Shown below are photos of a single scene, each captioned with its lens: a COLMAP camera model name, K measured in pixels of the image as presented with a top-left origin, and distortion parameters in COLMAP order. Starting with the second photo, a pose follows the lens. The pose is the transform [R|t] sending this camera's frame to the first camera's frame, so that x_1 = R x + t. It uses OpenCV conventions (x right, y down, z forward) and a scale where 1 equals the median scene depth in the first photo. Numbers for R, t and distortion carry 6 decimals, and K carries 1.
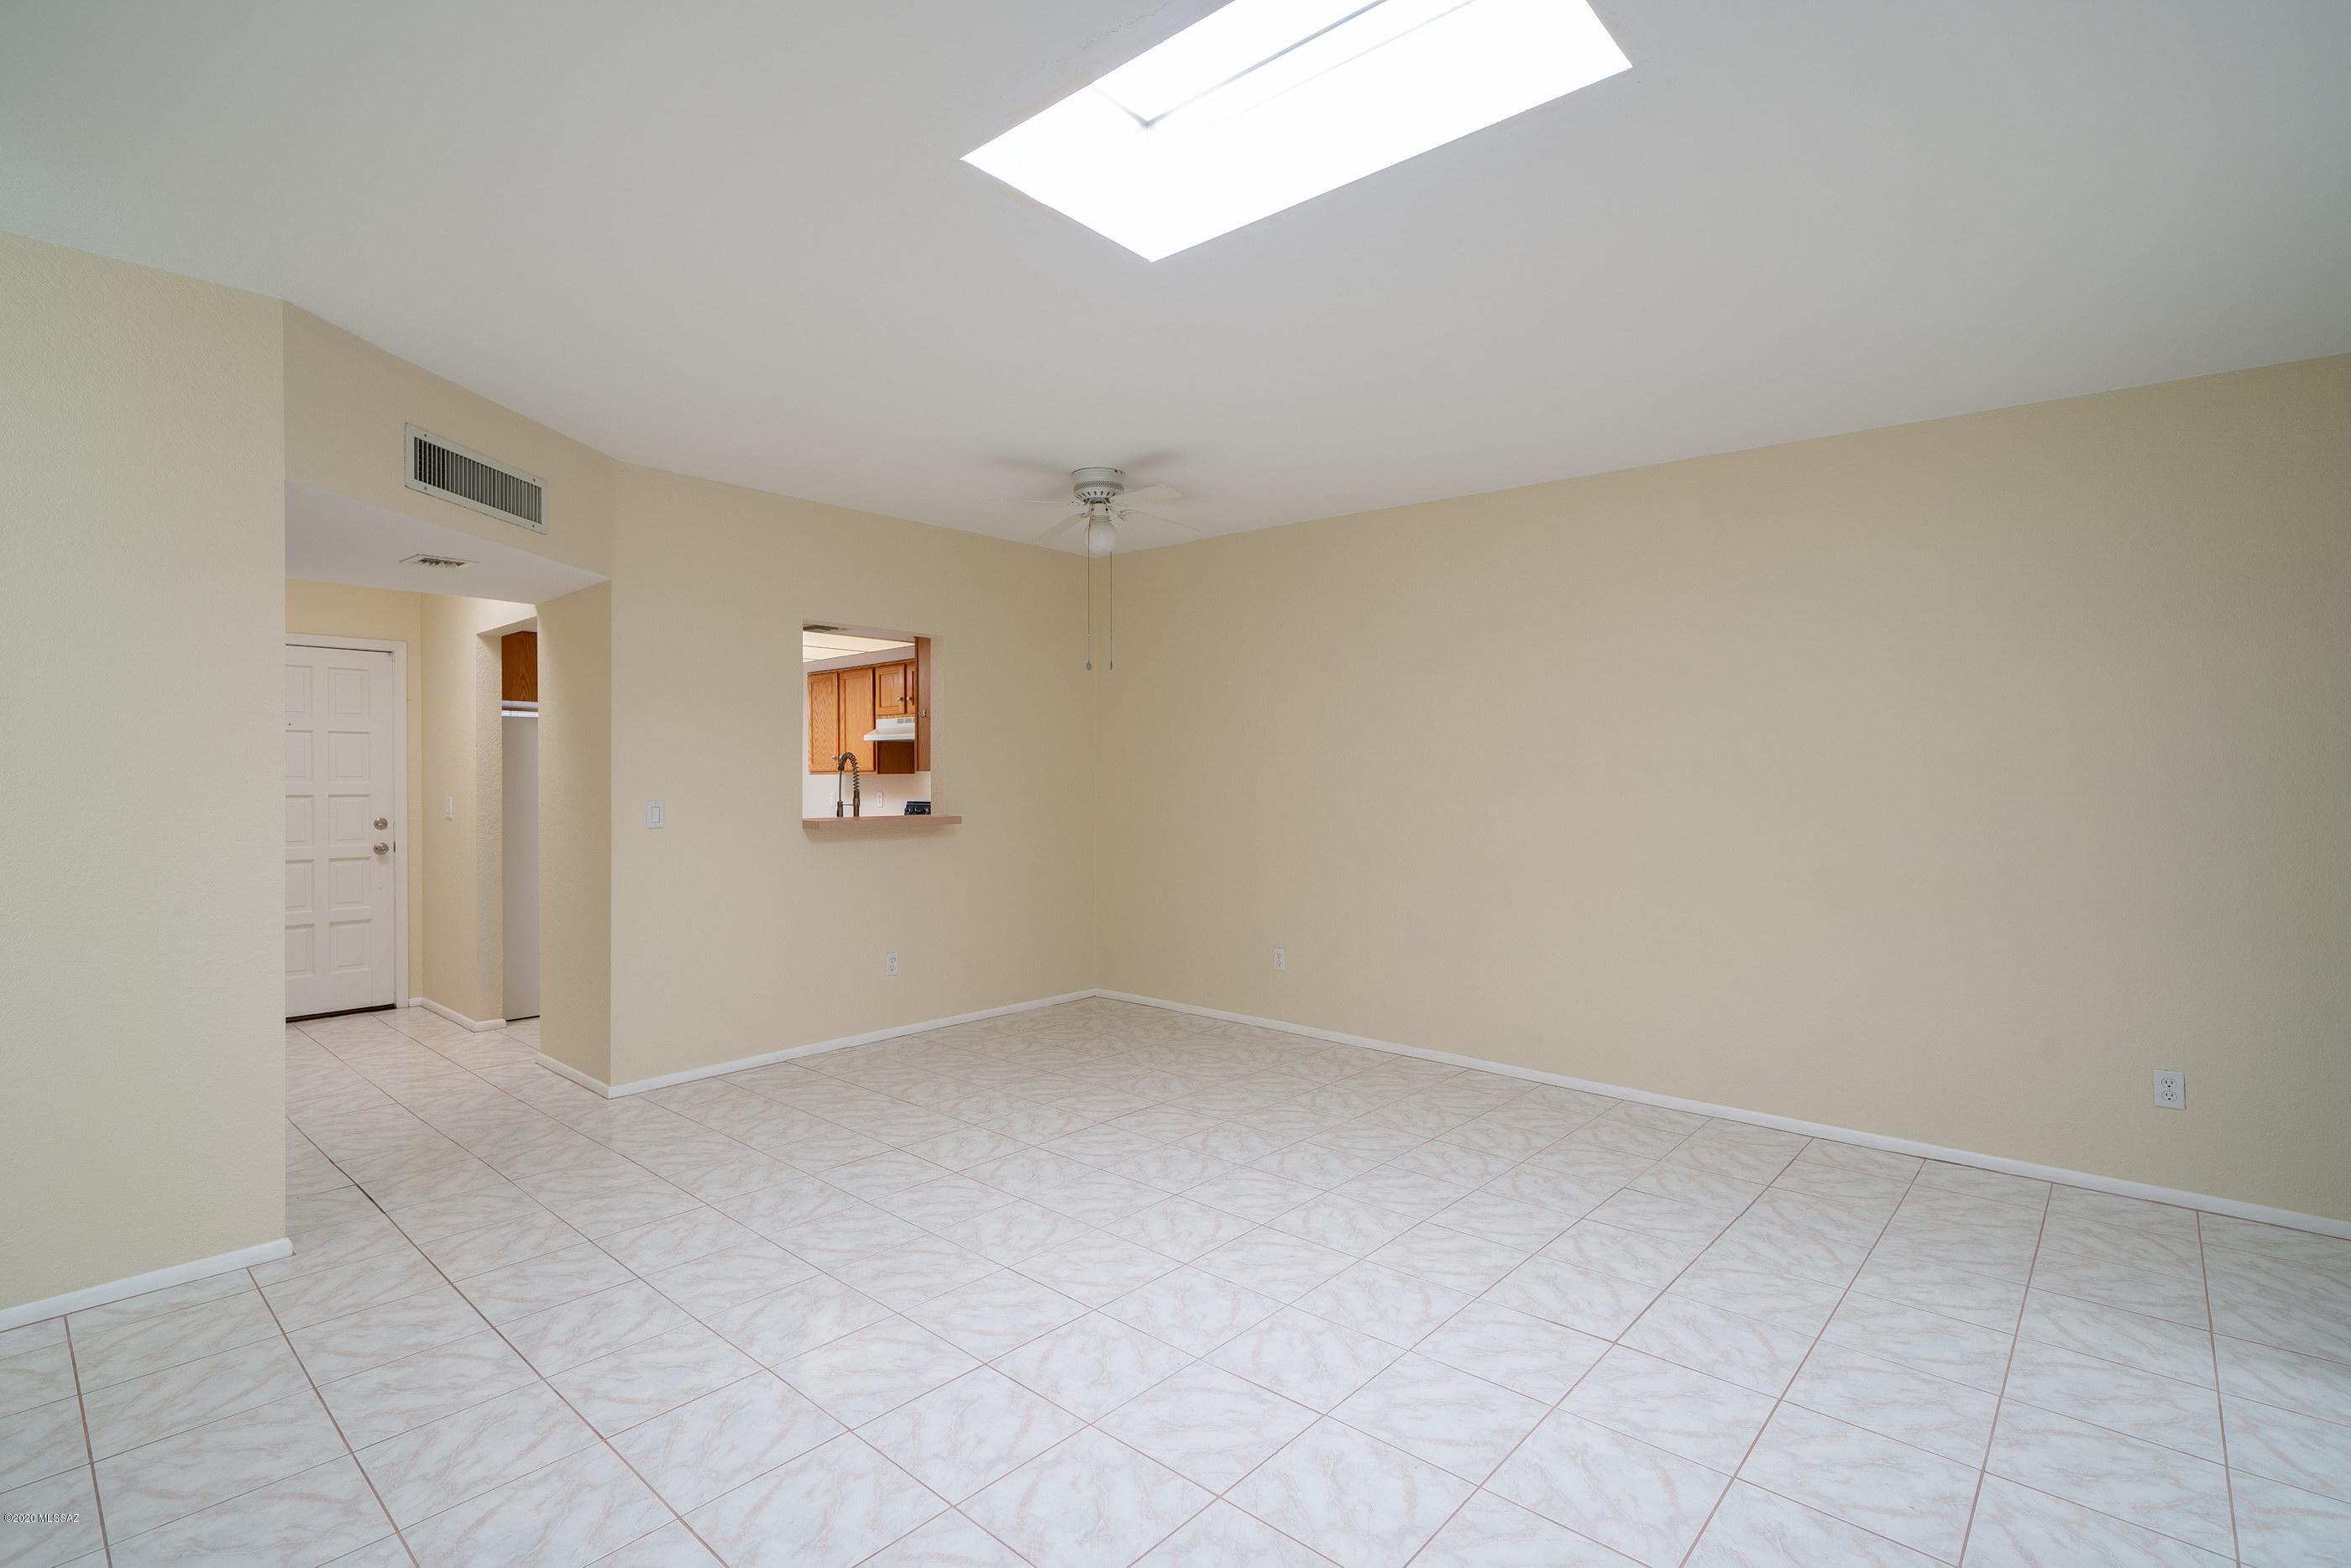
lens RADIAL K [[1035.3, 0, 1175.5], [0, 1035.3, 784.0], [0, 0, 1]] dist [0.001547, 0.000223]
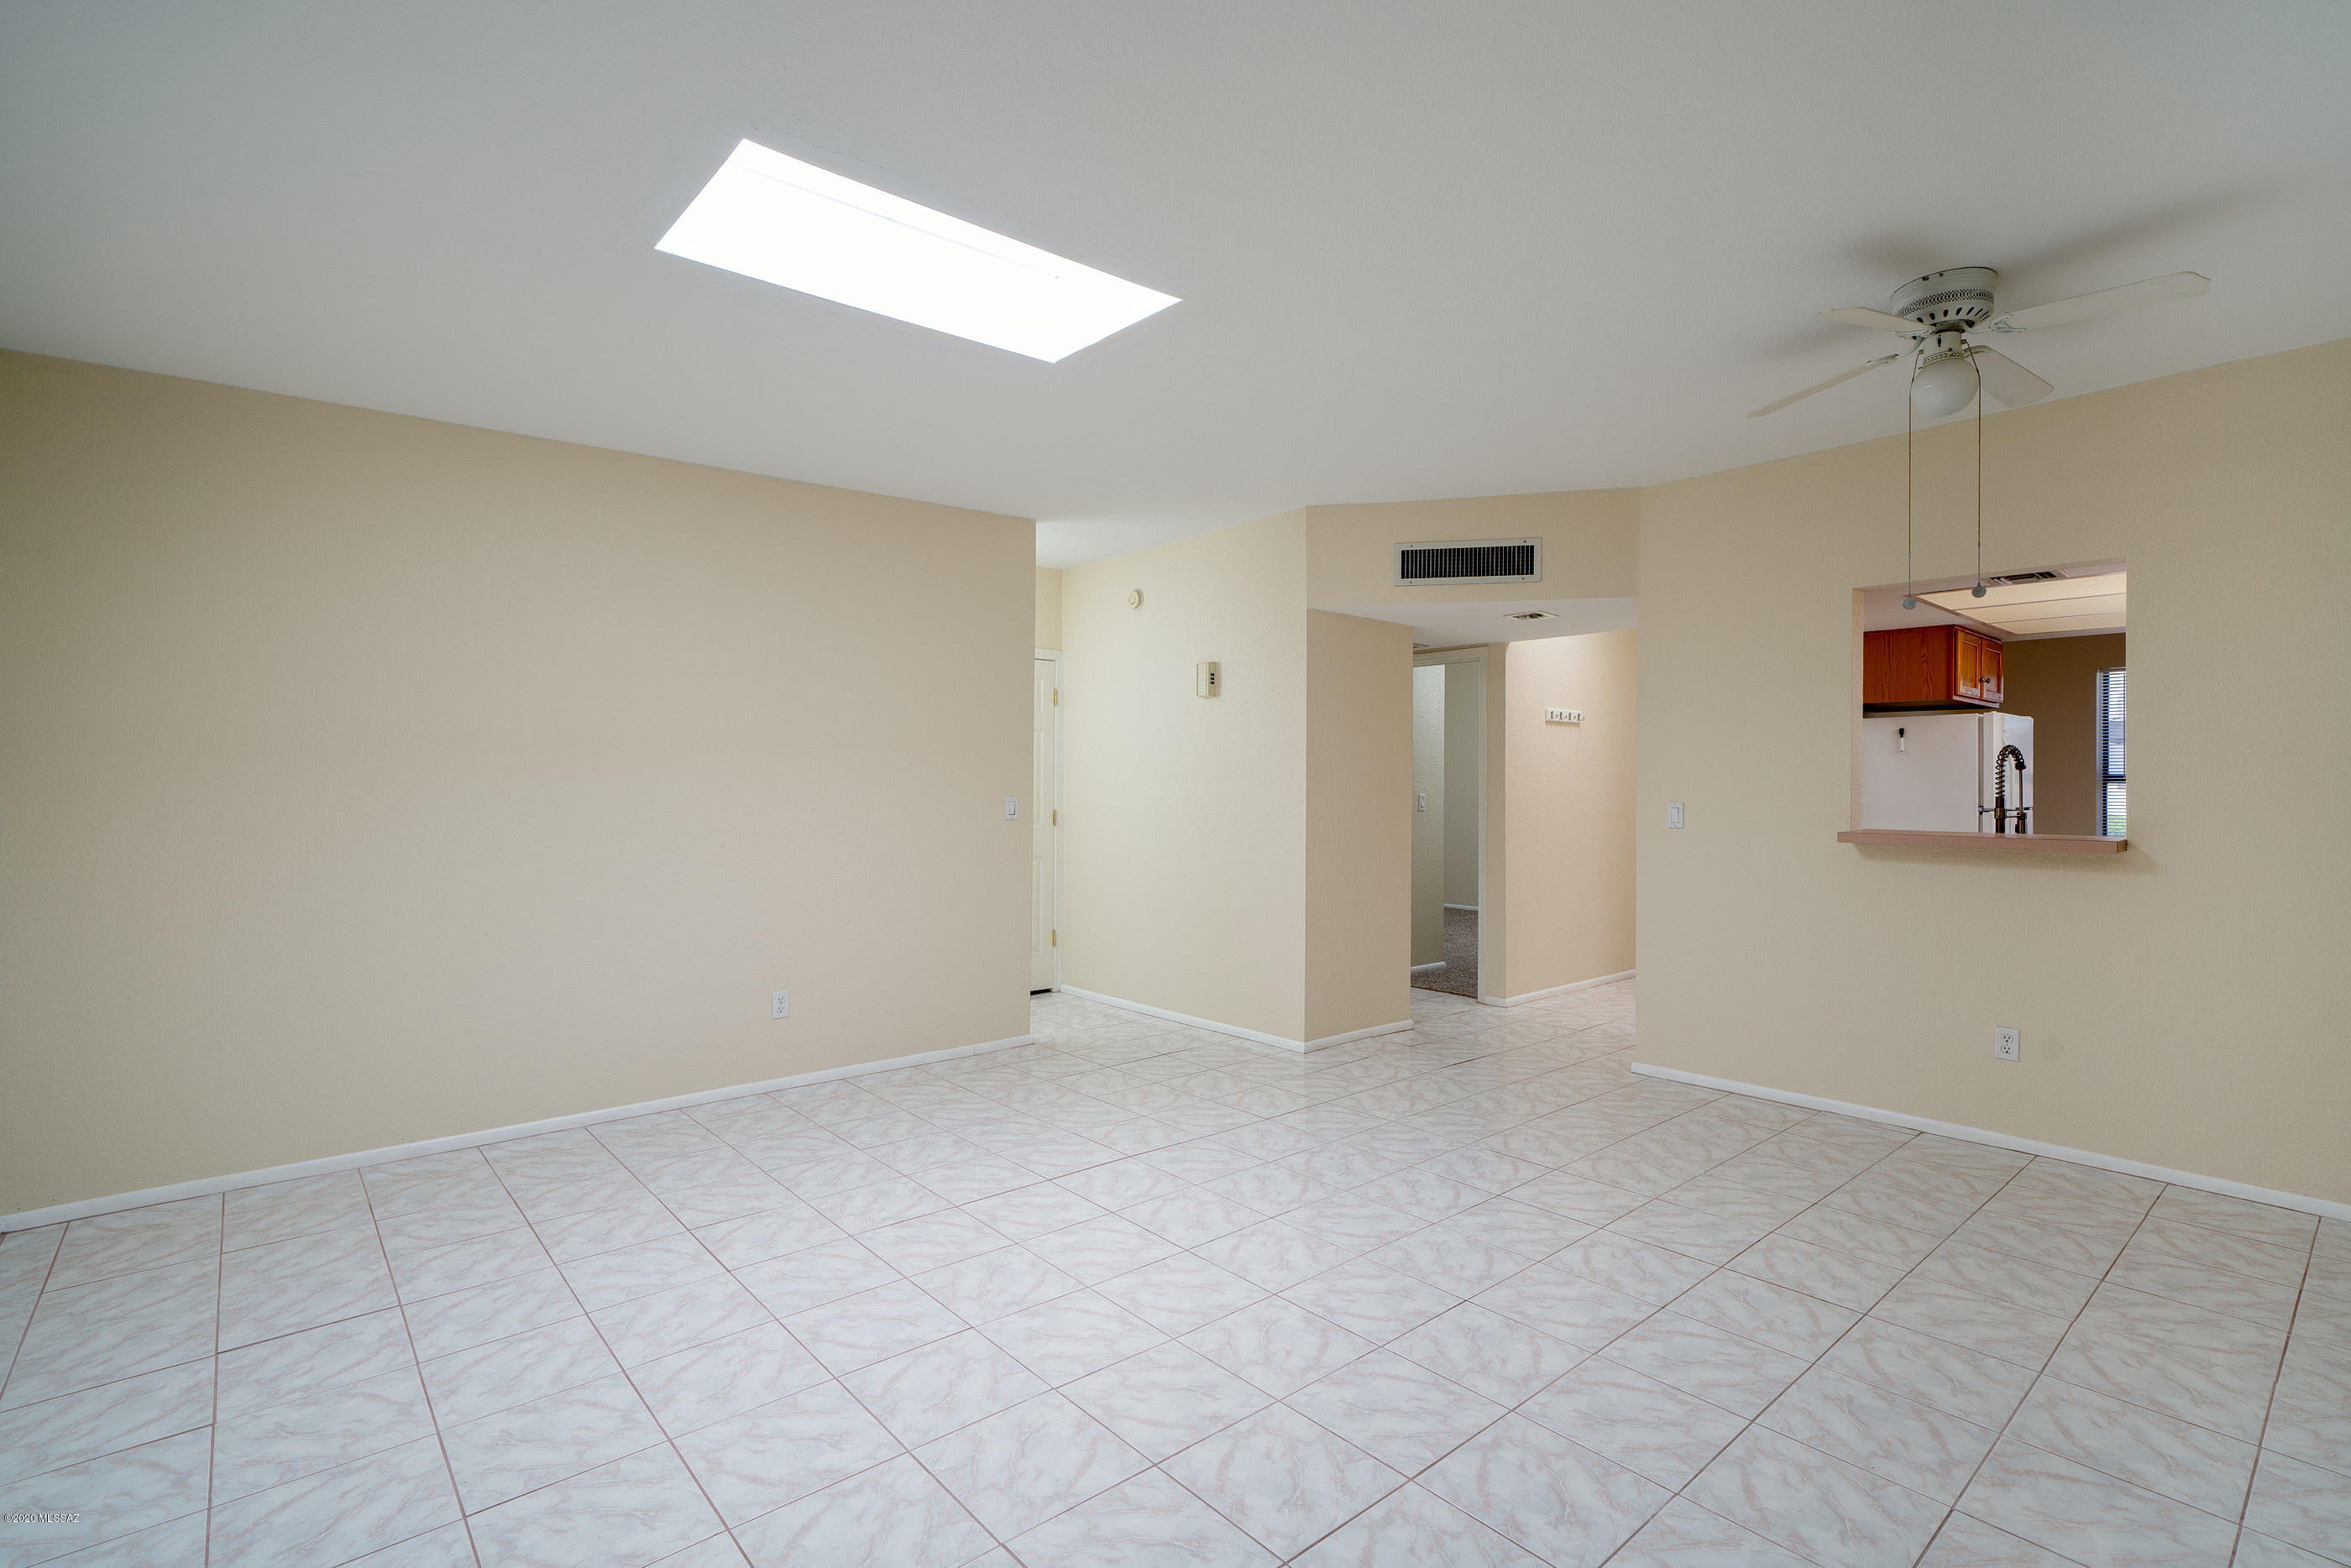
lens RADIAL K [[1124.0, 0, 1175.5], [0, 1124.0, 784.0], [0, 0, 1]] dist [0.002929, 0.000391]
pose [[-0.120163, 0.003439, -0.992748, 0.856372], [-0.006934, 0.999967, 0.004303, 0.008556], [0.992730, 0.007401, -0.120135, 0.878532]]
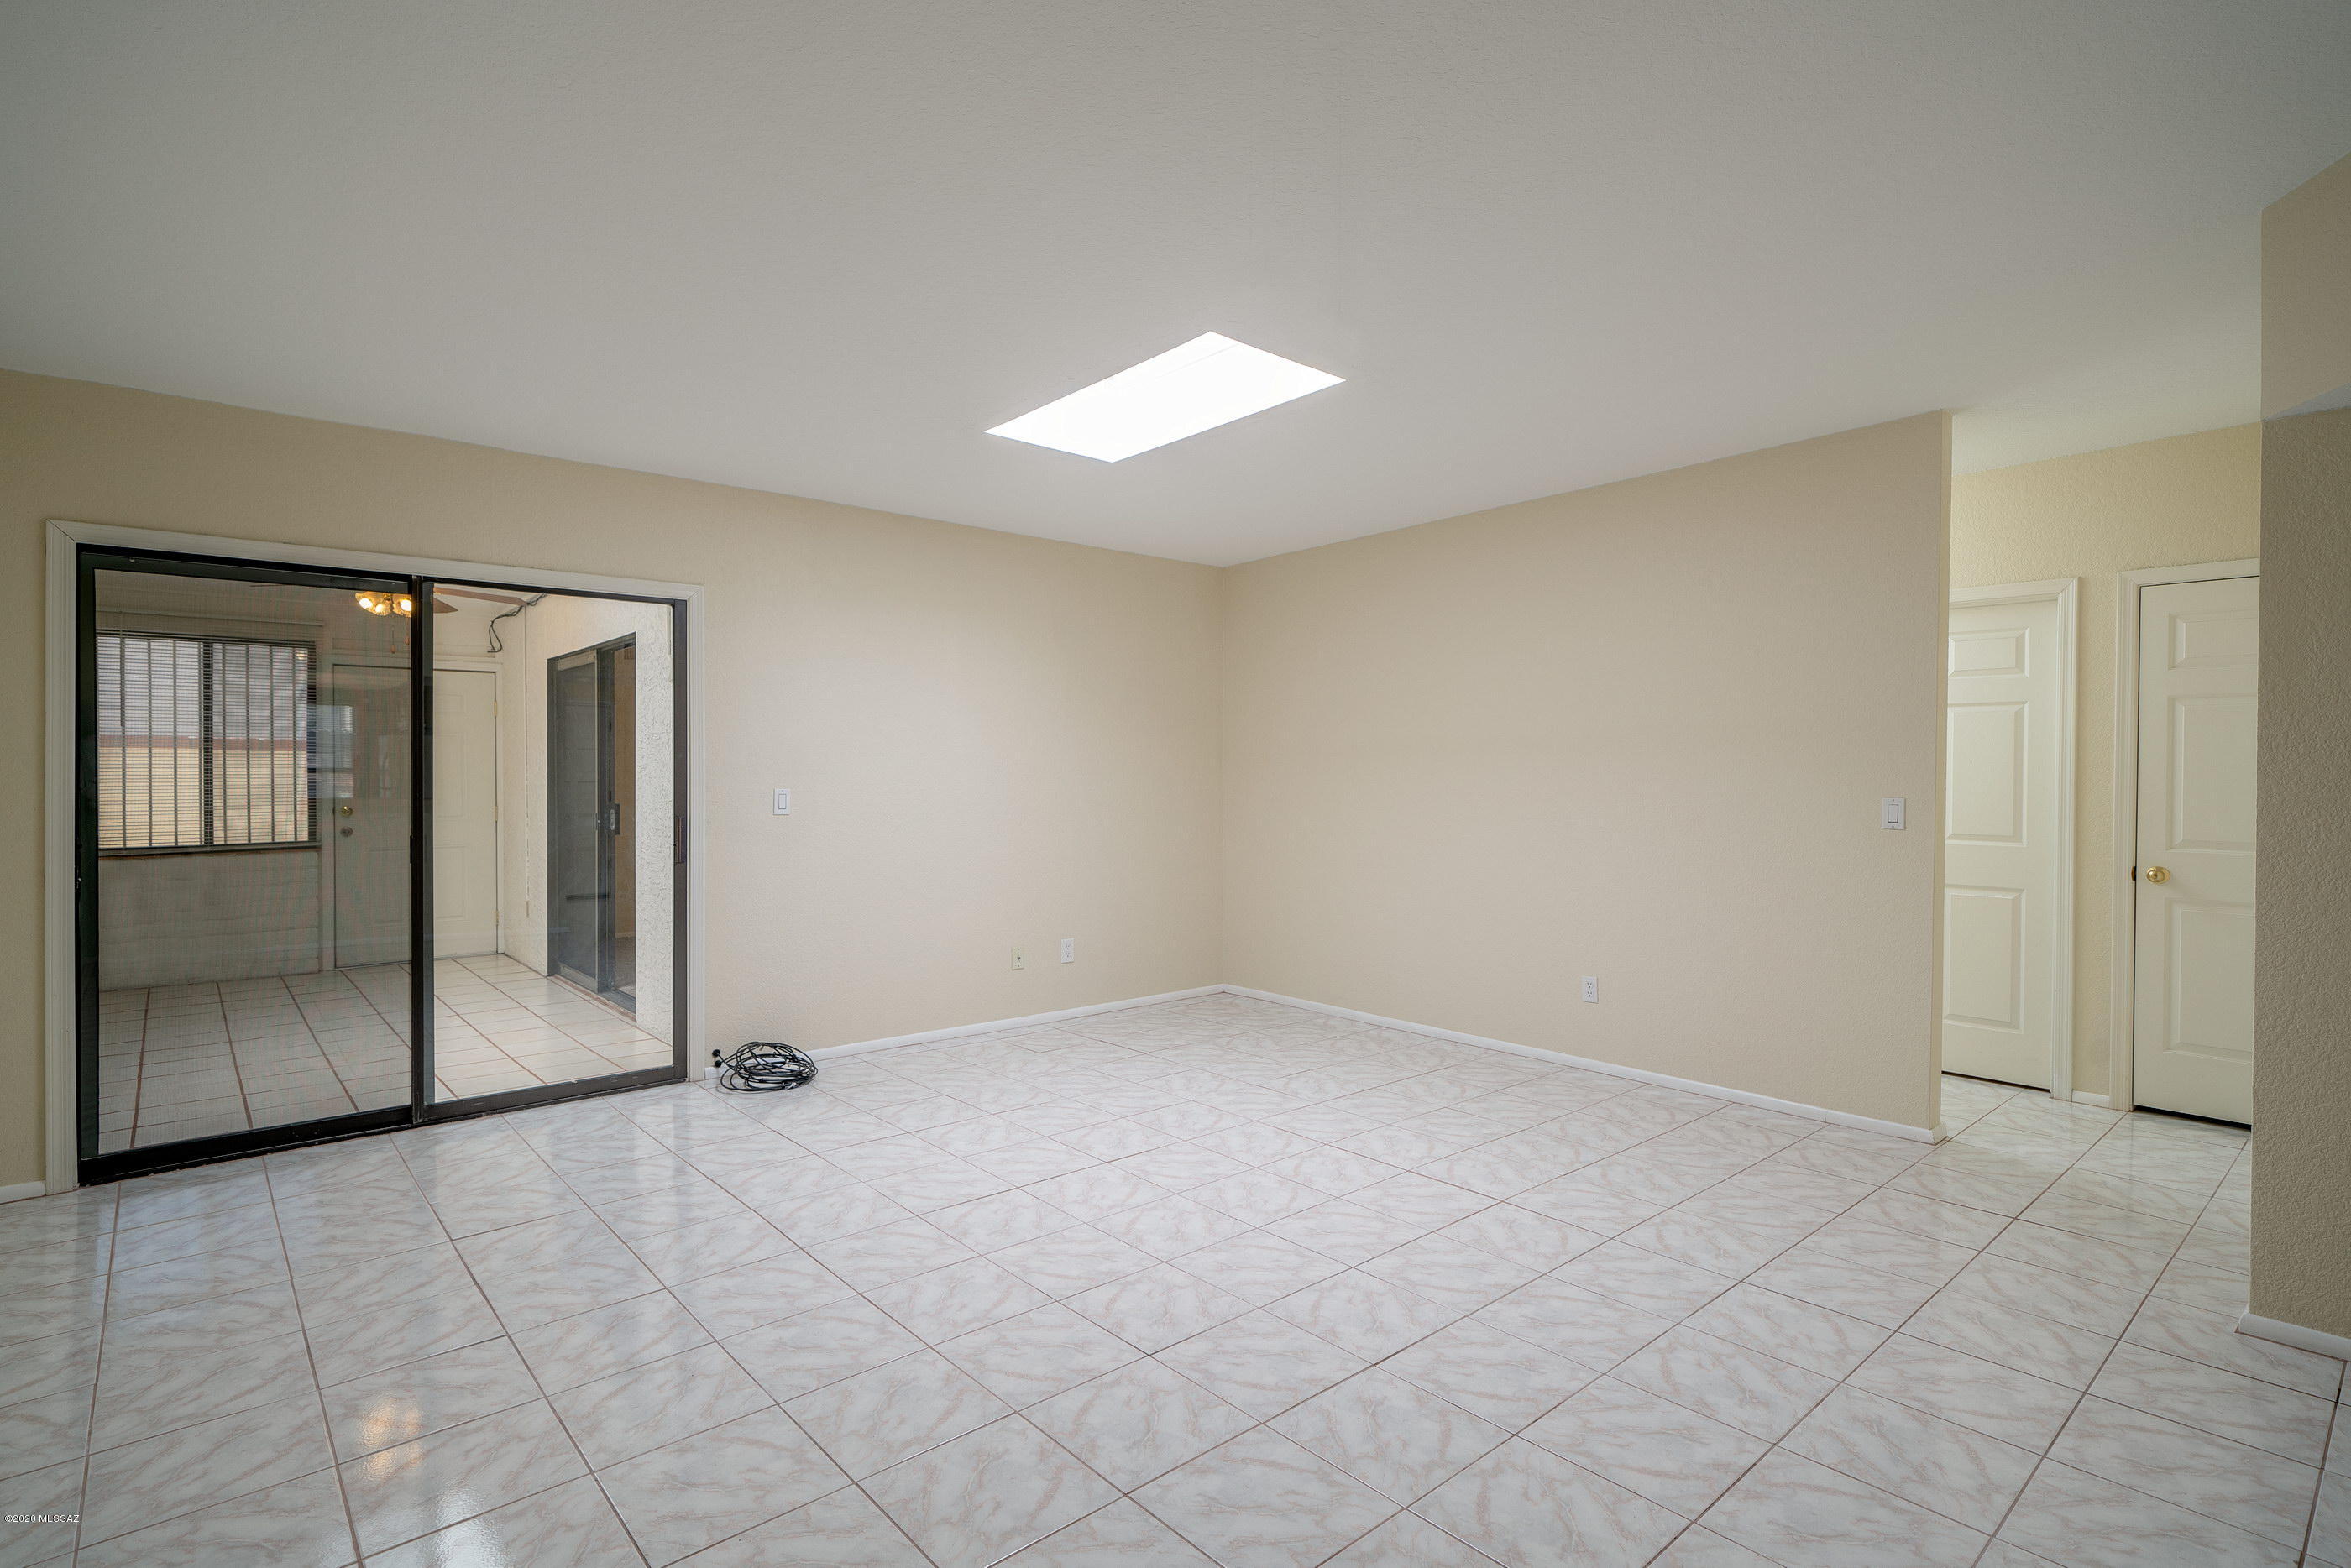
lens RADIAL K [[1124.0, 0, 1175.5], [0, 1124.0, 784.0], [0, 0, 1]] dist [0.002929, 0.000391]
pose [[-0.992798, -0.003742, 0.119741, -0.104240], [-0.002099, 0.999902, 0.013848, 0.007730], [-0.119781, 0.013497, -0.992709, 1.725084]]
